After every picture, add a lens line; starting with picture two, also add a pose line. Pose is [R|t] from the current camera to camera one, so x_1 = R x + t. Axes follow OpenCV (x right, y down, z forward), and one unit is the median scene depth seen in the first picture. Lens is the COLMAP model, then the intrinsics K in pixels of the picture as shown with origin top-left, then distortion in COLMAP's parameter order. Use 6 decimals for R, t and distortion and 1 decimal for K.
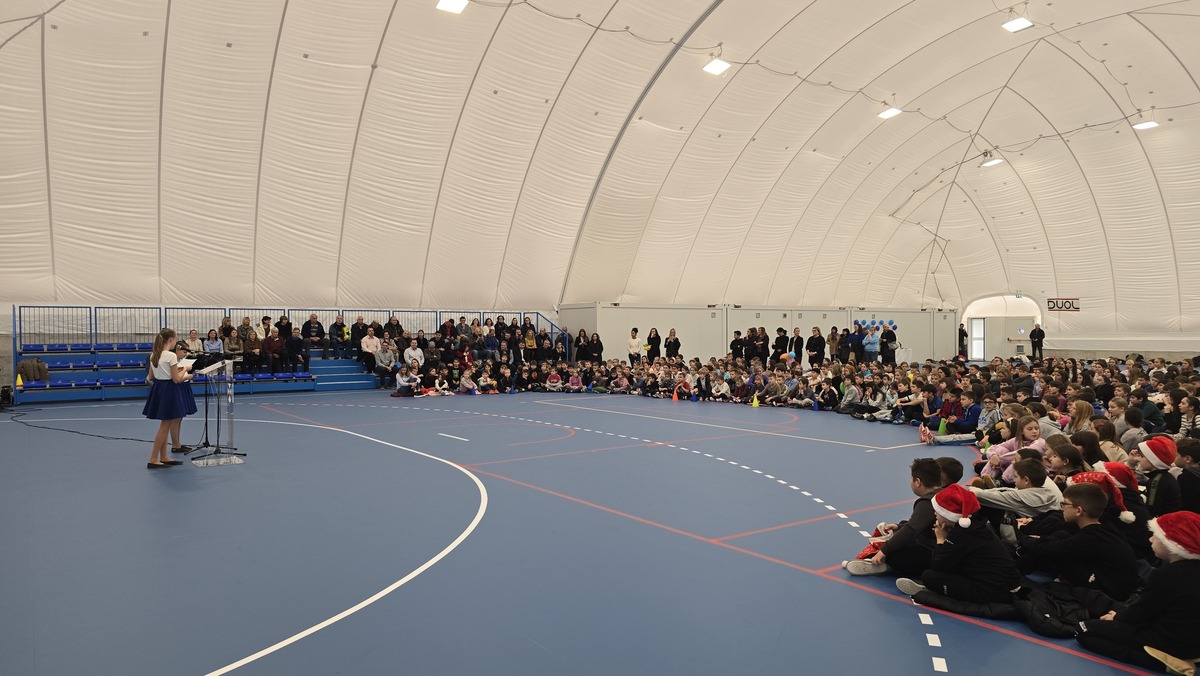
lens RADIAL K [[799.8, 0, 602.8], [0, 799.8, 356.6], [0, 0, 1]] dist [0.073864, -0.067940]
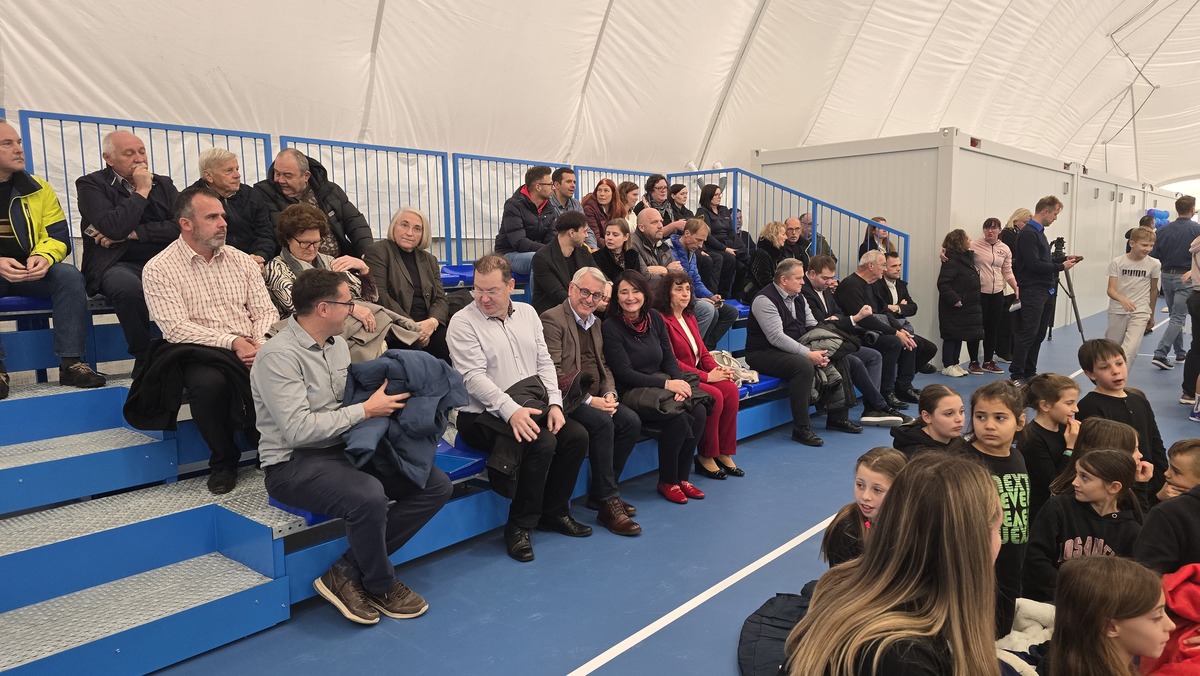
lens RADIAL K [[800.1, 0, 613.9], [0, 800.1, 349.4], [0, 0, 1]] dist [0.064554, -0.055371]
pose [[0.971802, -0.041798, 0.232066, -0.226167], [0.018985, 0.994838, 0.099682, -0.017351], [-0.235035, -0.092465, 0.967579, 0.748700]]
